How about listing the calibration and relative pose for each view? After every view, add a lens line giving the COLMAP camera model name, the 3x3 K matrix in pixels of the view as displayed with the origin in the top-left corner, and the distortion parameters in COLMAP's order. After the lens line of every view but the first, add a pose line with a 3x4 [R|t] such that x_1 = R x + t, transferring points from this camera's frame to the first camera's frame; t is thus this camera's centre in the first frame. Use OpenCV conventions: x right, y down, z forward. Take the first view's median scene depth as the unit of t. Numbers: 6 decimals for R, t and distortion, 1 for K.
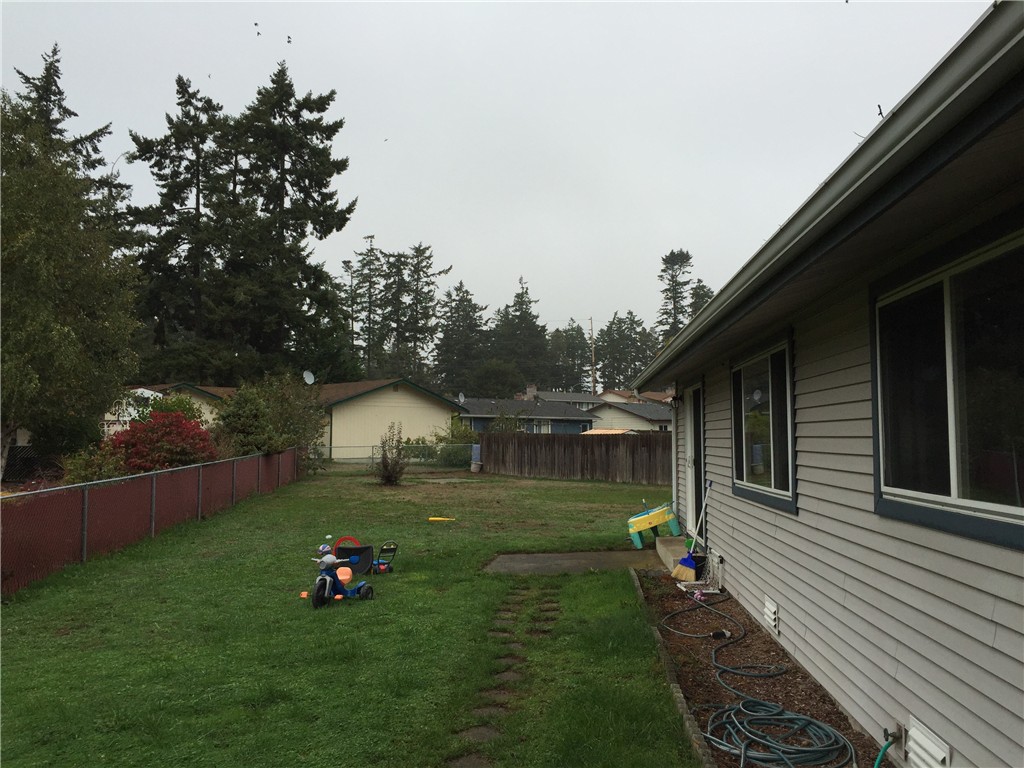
lens RADIAL K [[881.6, 0, 512.0], [0, 881.6, 384.0], [0, 0, 1]] dist [0.058130, -0.005079]
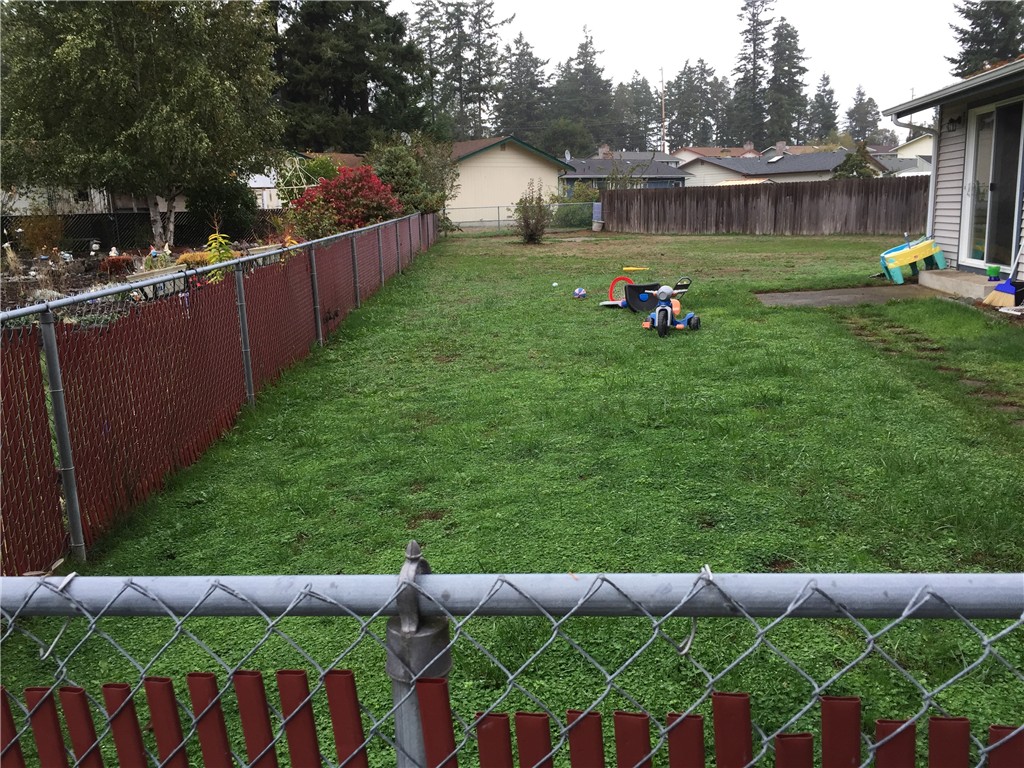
lens RADIAL K [[881.6, 0, 512.0], [0, 881.6, 384.0], [0, 0, 1]] dist [0.058130, -0.005079]
pose [[0.997902, -0.019453, -0.061747, -0.021523], [0.034638, 0.966218, 0.255387, 0.002644], [0.054693, -0.256990, 0.964865, 0.000146]]
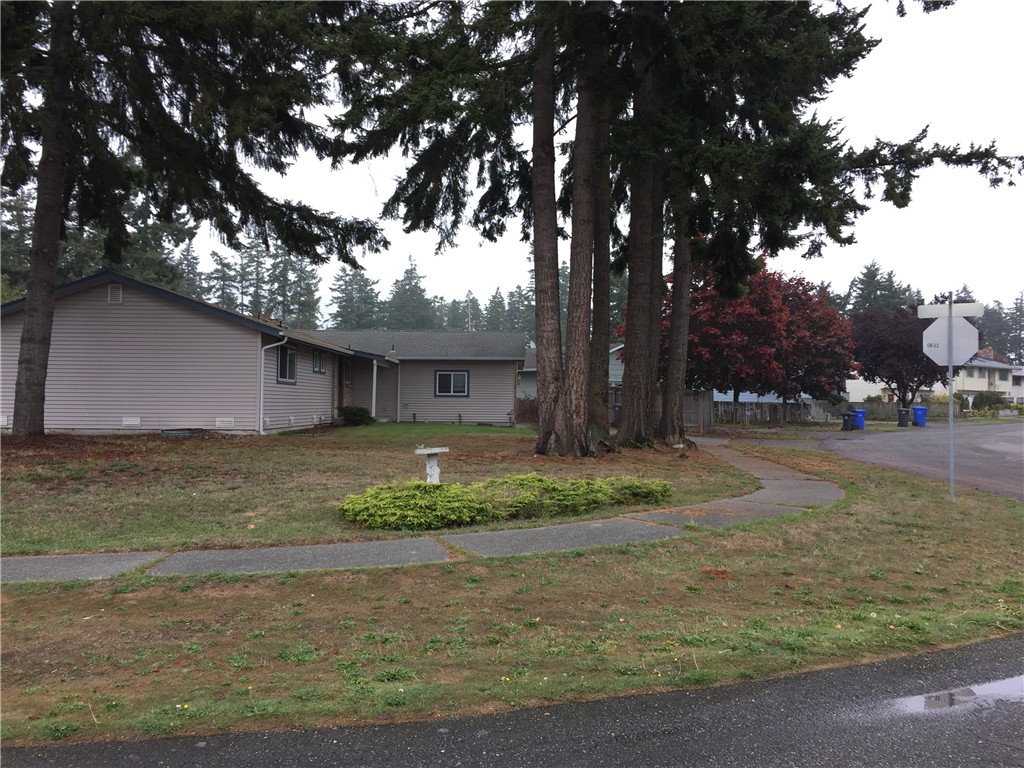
lens RADIAL K [[881.6, 0, 512.0], [0, 881.6, 384.0], [0, 0, 1]] dist [0.058130, -0.005079]
pose [[0.997894, 0.013001, 0.063553, 0.097854], [-0.015567, 0.999077, 0.040047, -0.005862], [-0.062974, -0.040952, 0.997175, -0.188878]]
